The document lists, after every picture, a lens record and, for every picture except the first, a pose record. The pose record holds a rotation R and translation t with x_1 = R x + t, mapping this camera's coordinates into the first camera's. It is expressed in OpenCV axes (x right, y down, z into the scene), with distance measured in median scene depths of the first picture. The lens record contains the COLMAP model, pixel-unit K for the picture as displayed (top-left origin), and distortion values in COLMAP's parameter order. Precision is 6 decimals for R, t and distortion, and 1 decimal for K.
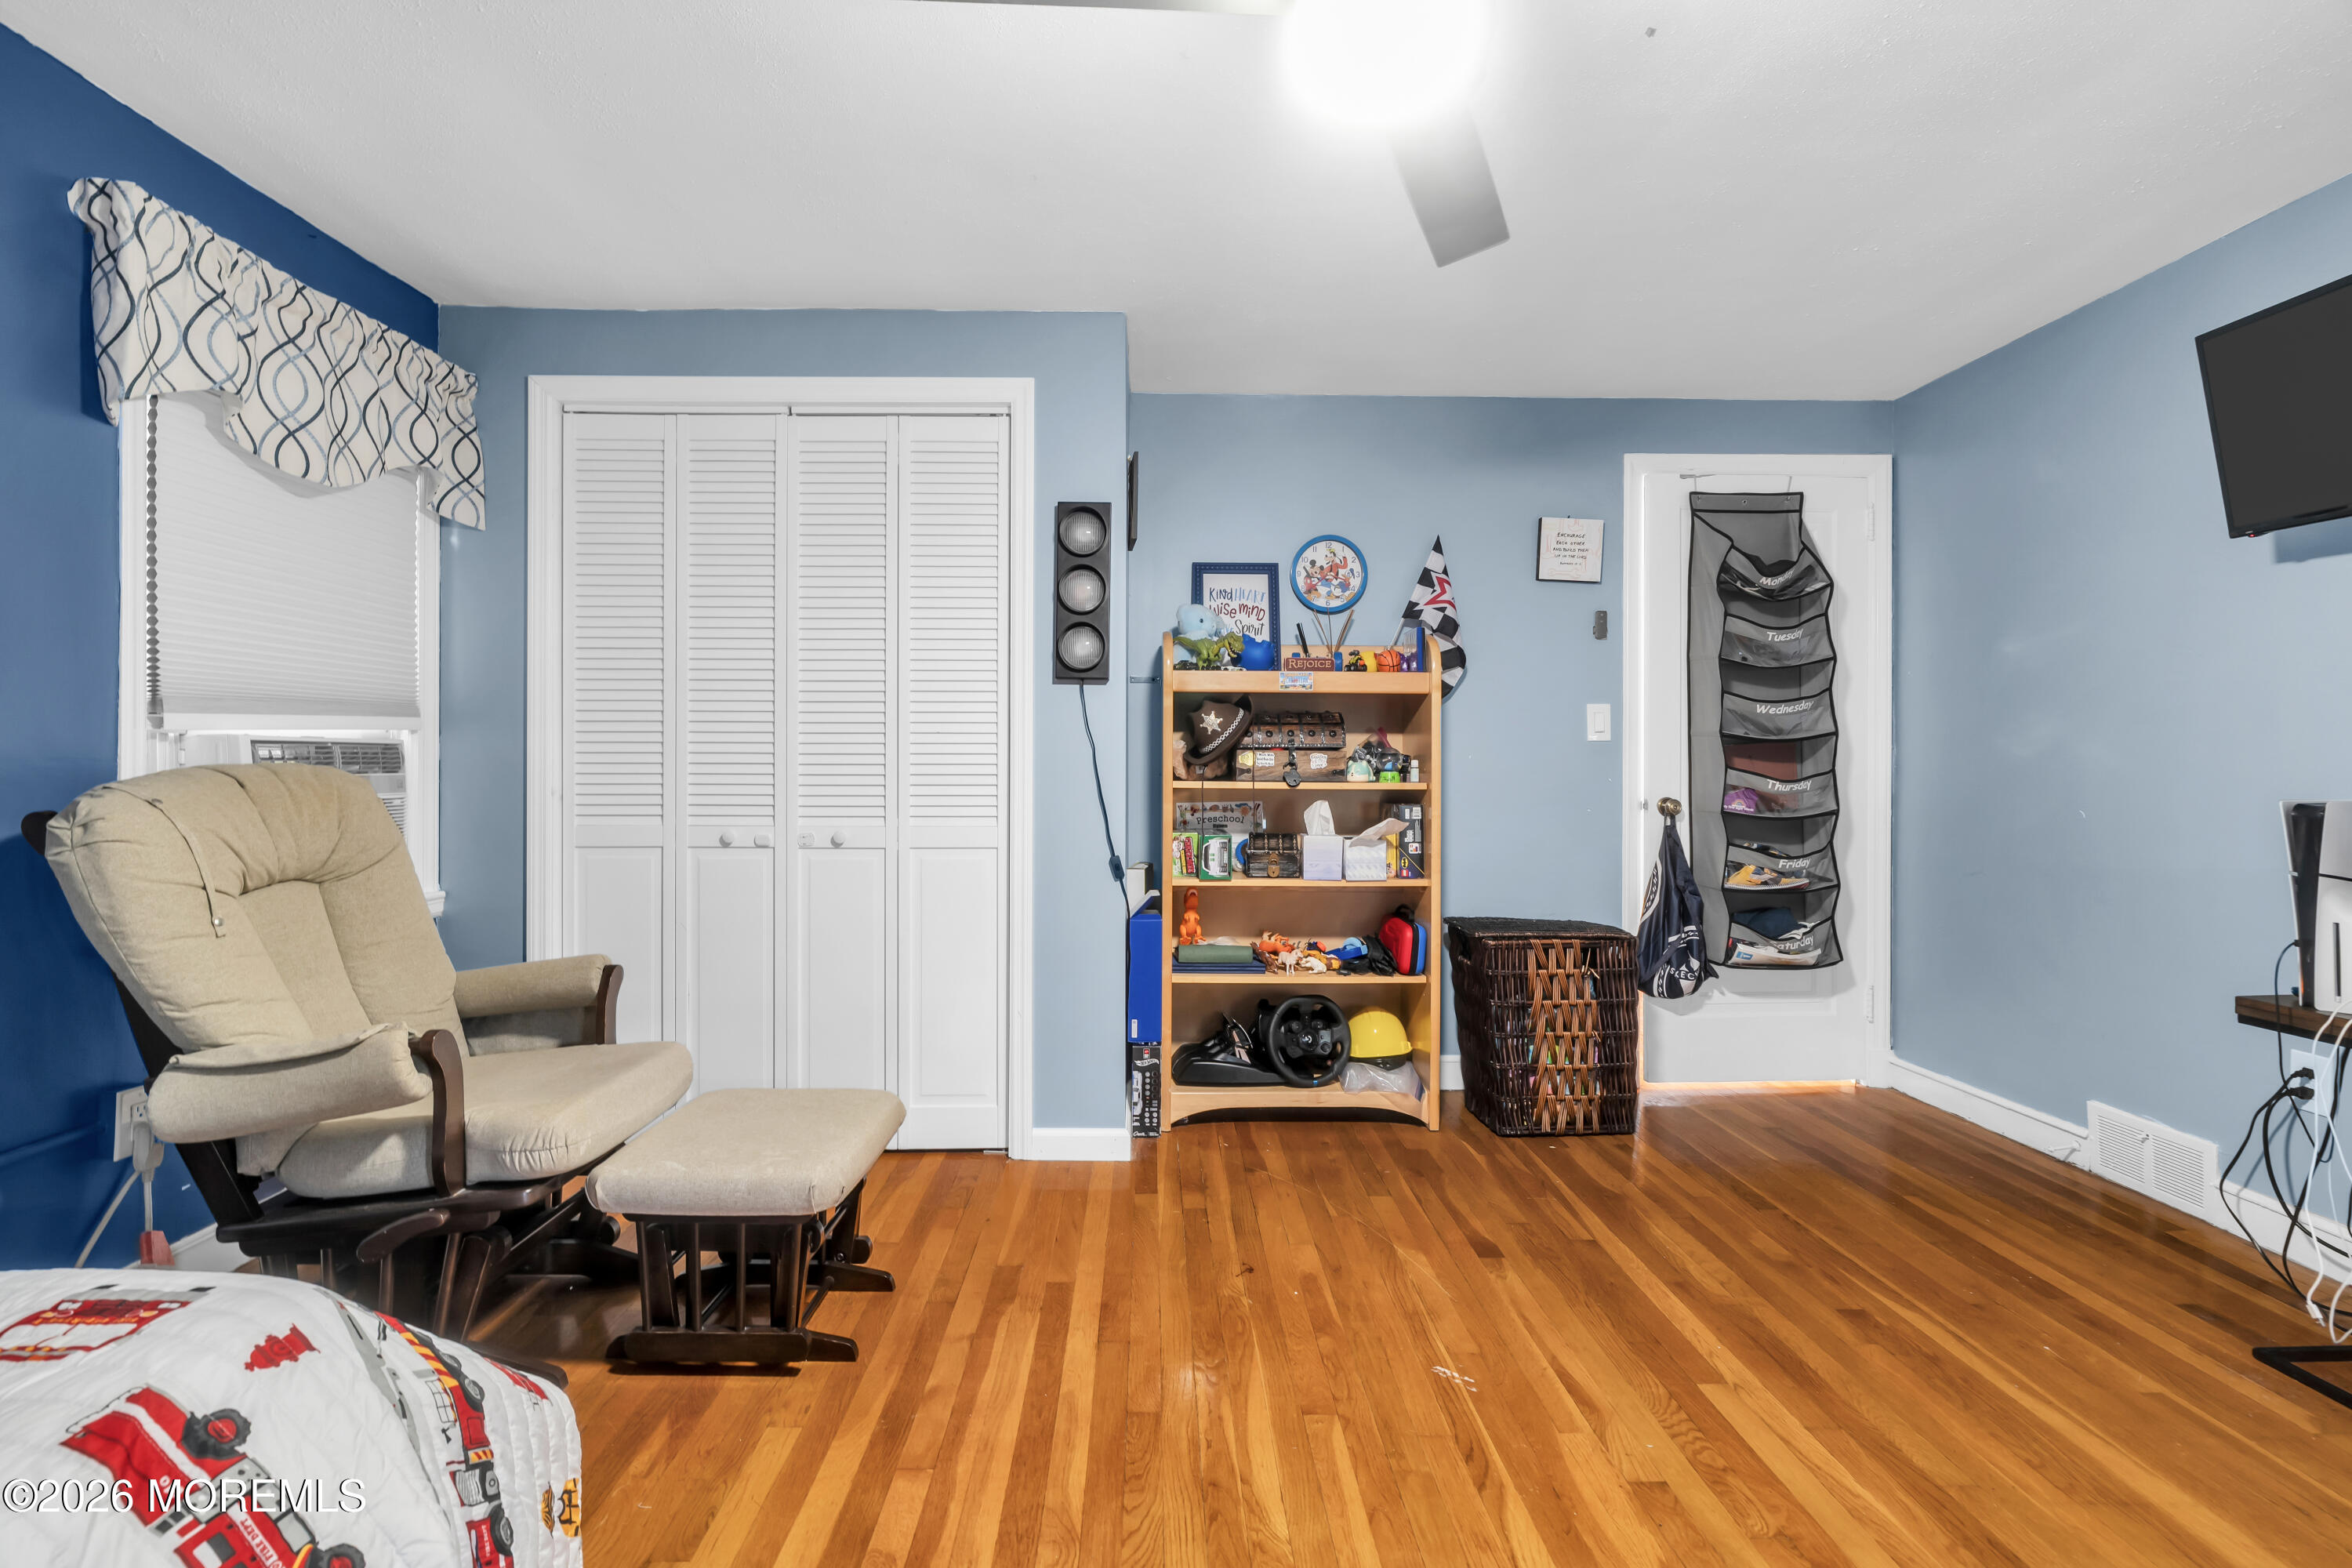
lens RADIAL K [[1062.6, 0, 1163.1], [0, 1062.6, 776.7], [0, 0, 1]] dist [0.001143, -0.000161]
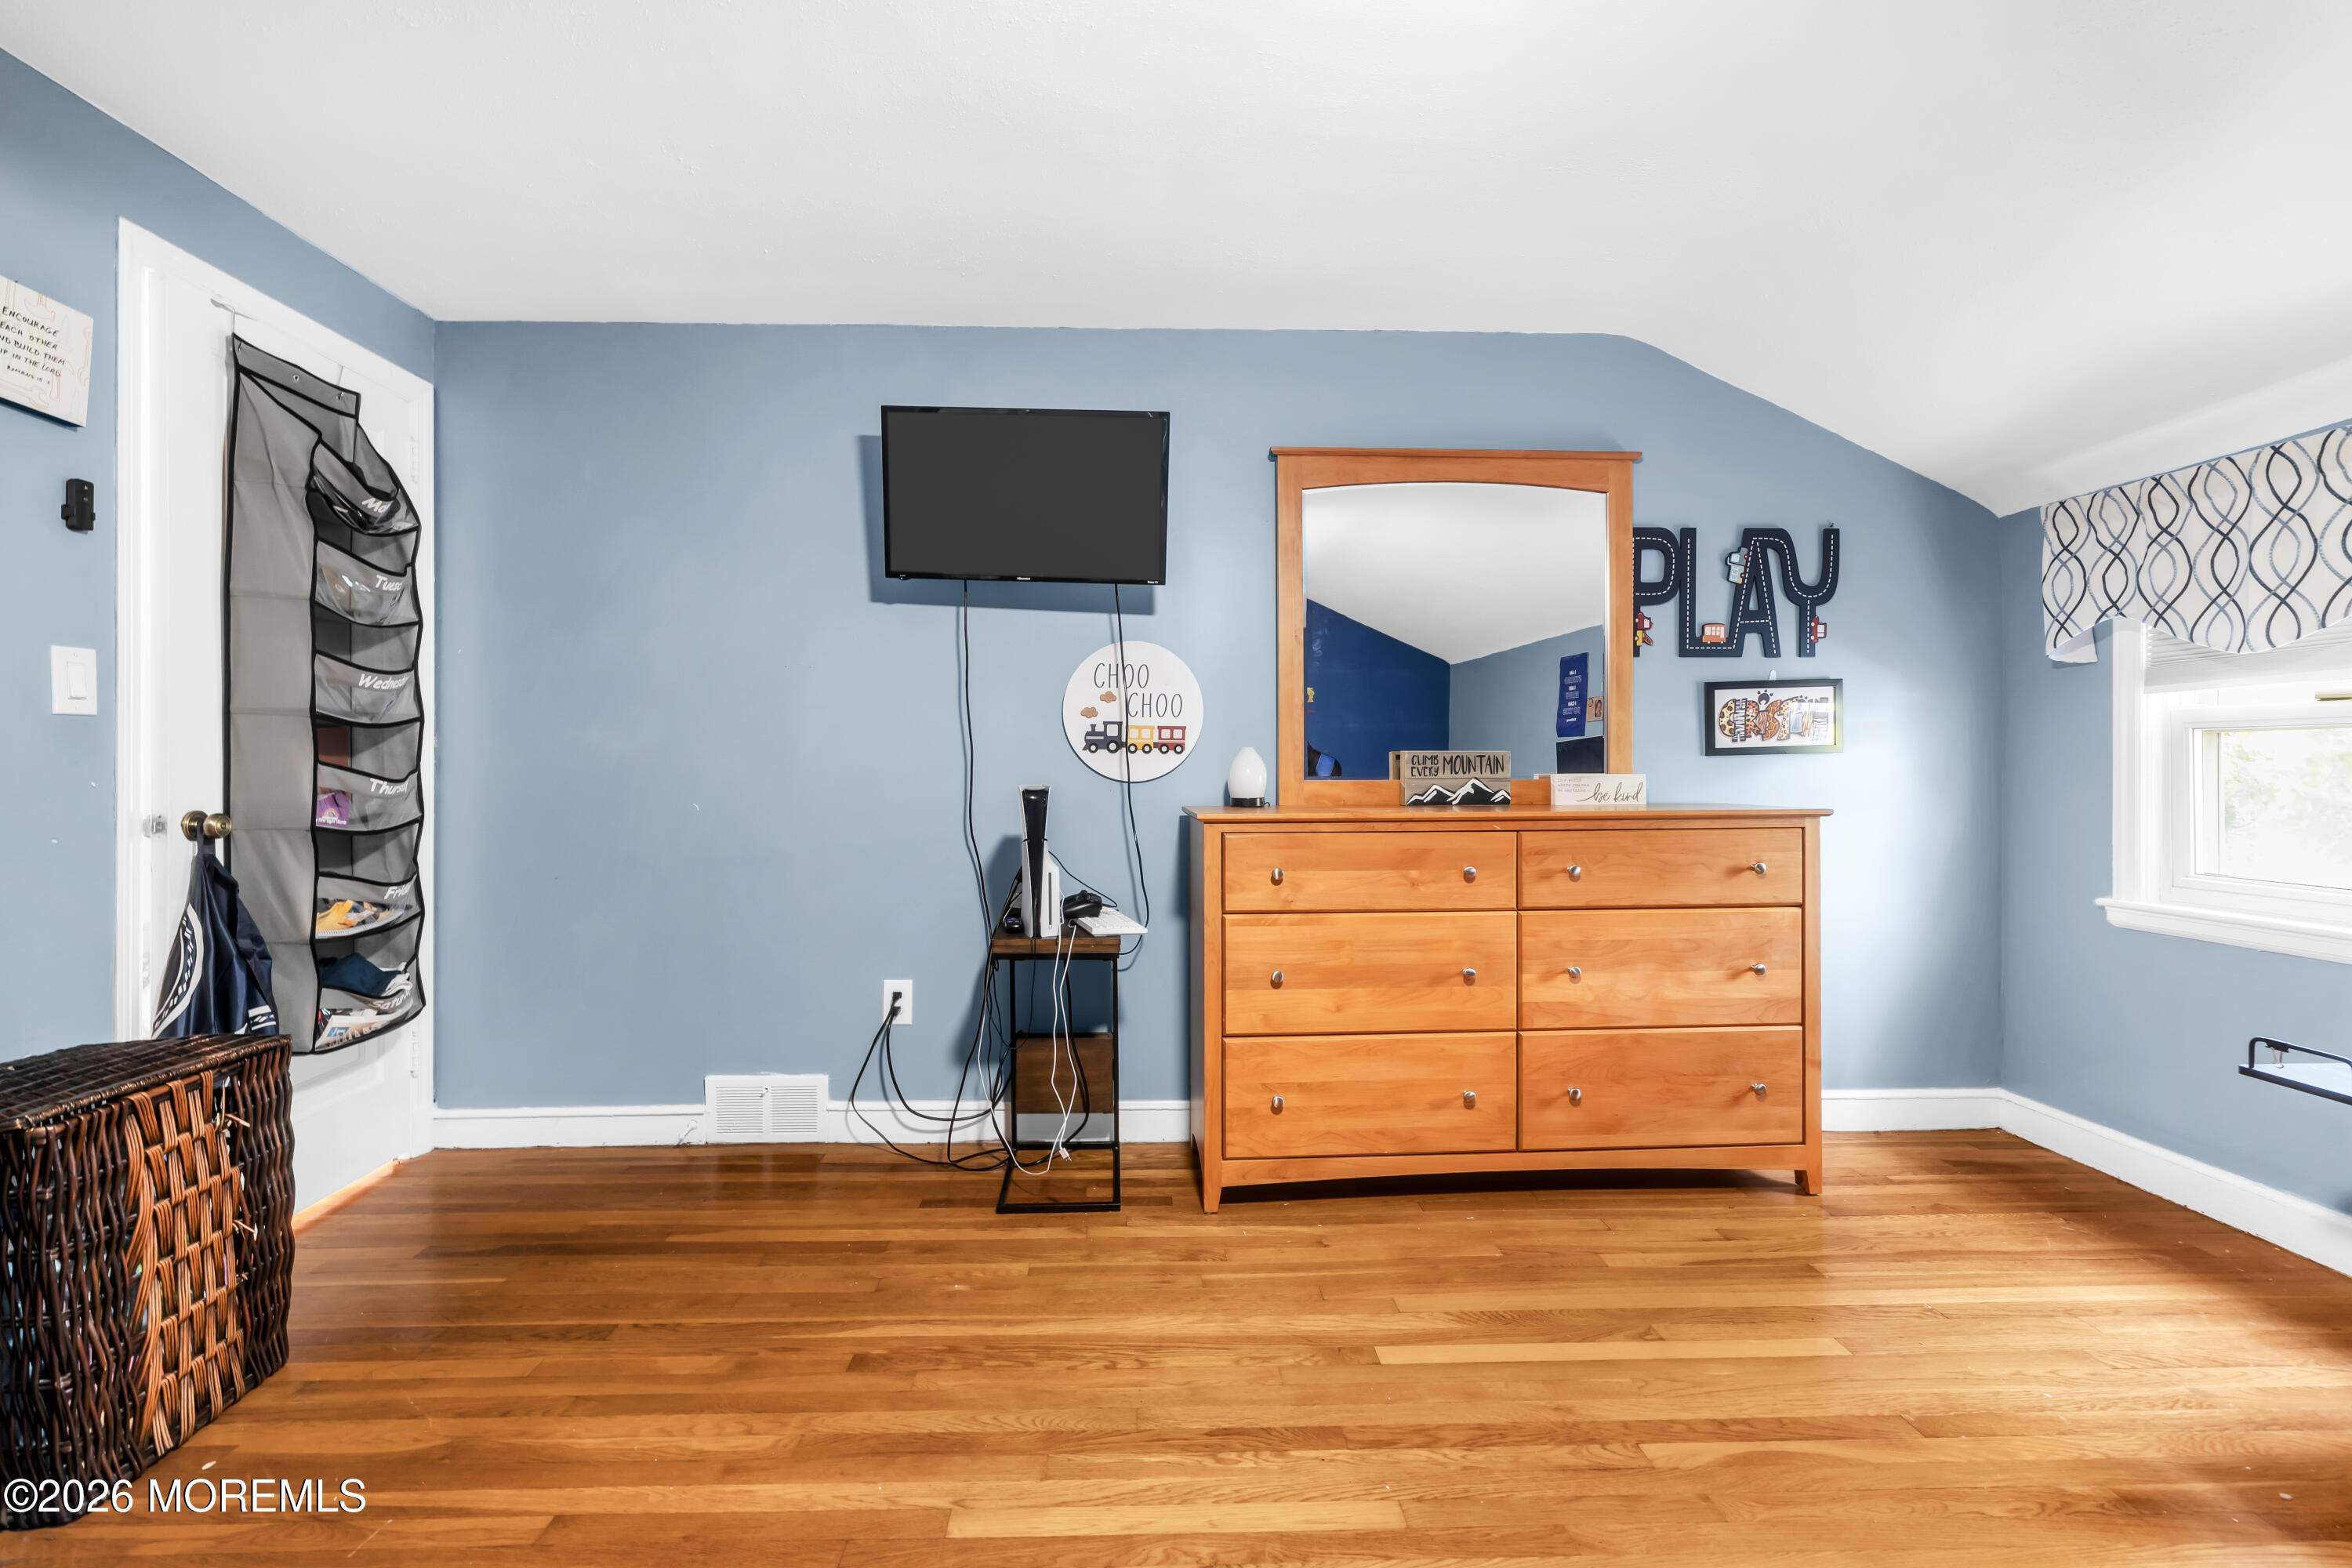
lens RADIAL K [[1062.6, 0, 1163.7], [0, 1062.6, 772.0], [0, 0, 1]] dist [0.001143, -0.000161]
pose [[-0.014575, -0.008284, 0.999859, -0.174208], [0.009071, 0.999923, 0.008417, -0.003618], [-0.999853, 0.009193, -0.014499, 0.505096]]
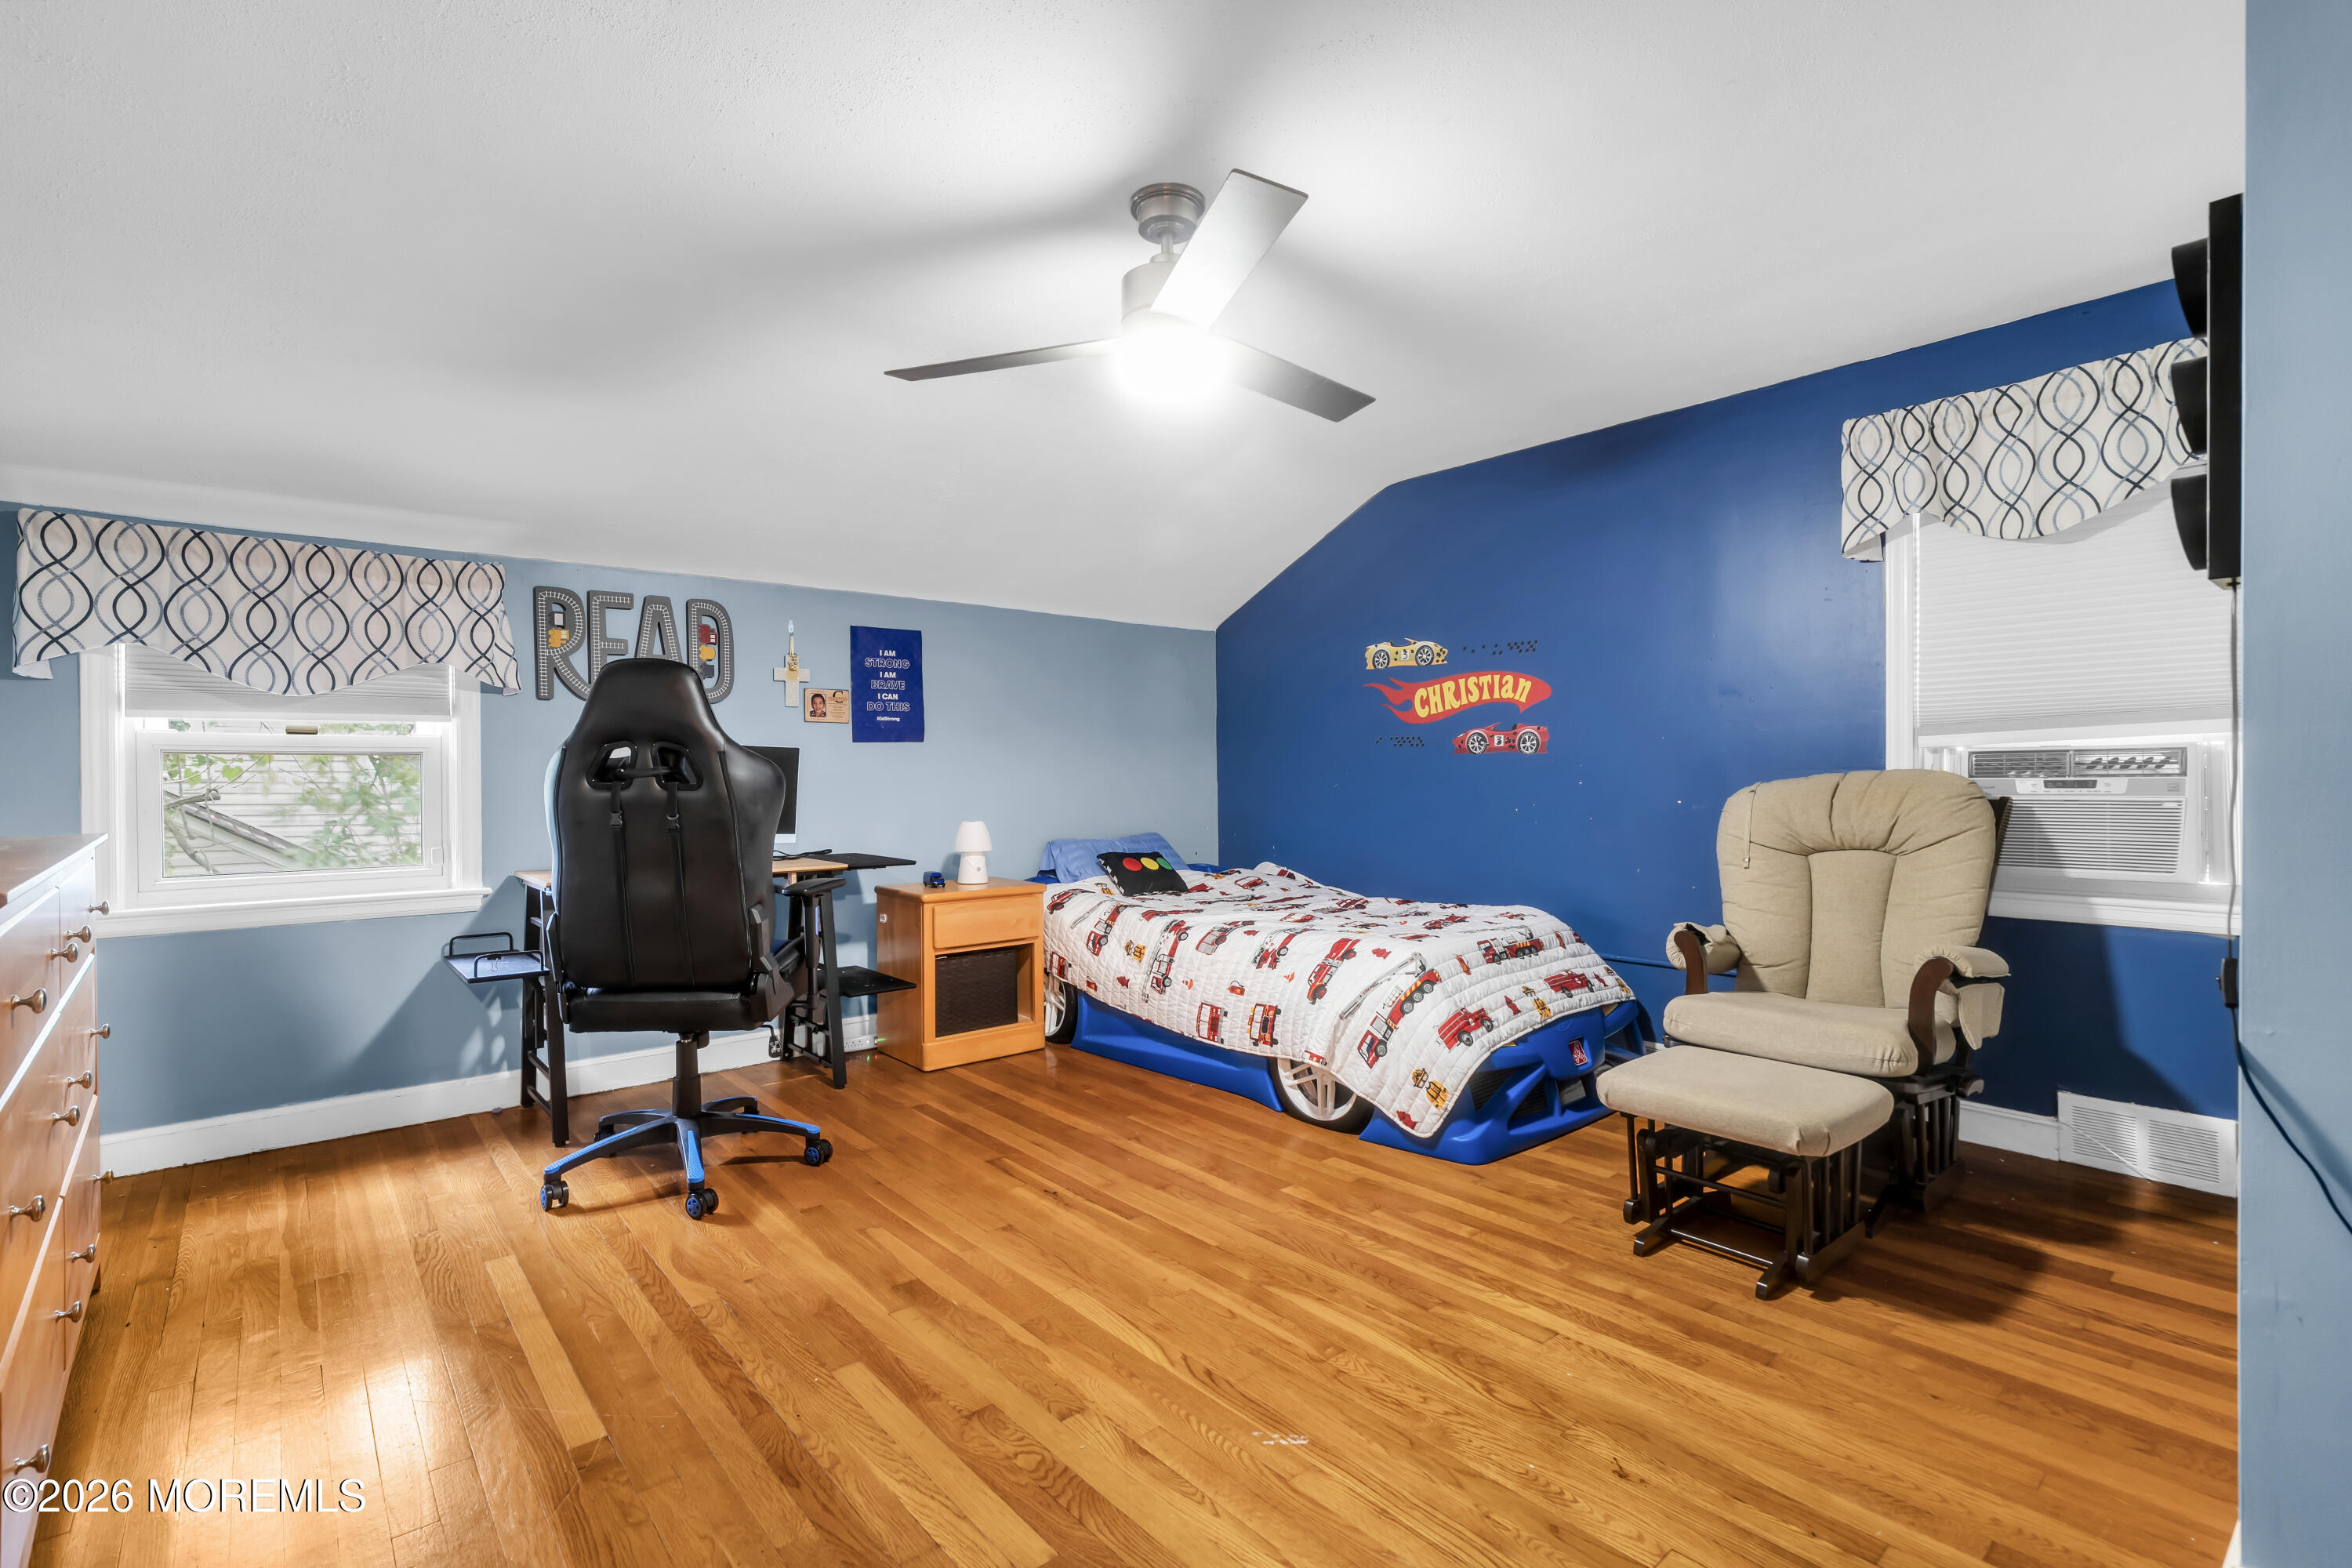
lens RADIAL K [[1062.6, 0, 1188.7], [0, 1062.6, 780.1], [0, 0, 1]] dist [0.001143, -0.000161]
pose [[-0.756678, 0.006866, -0.653751, 0.566744], [-0.000503, 0.999938, 0.011084, -0.008081], [0.653787, 0.008716, -0.756628, 0.996460]]
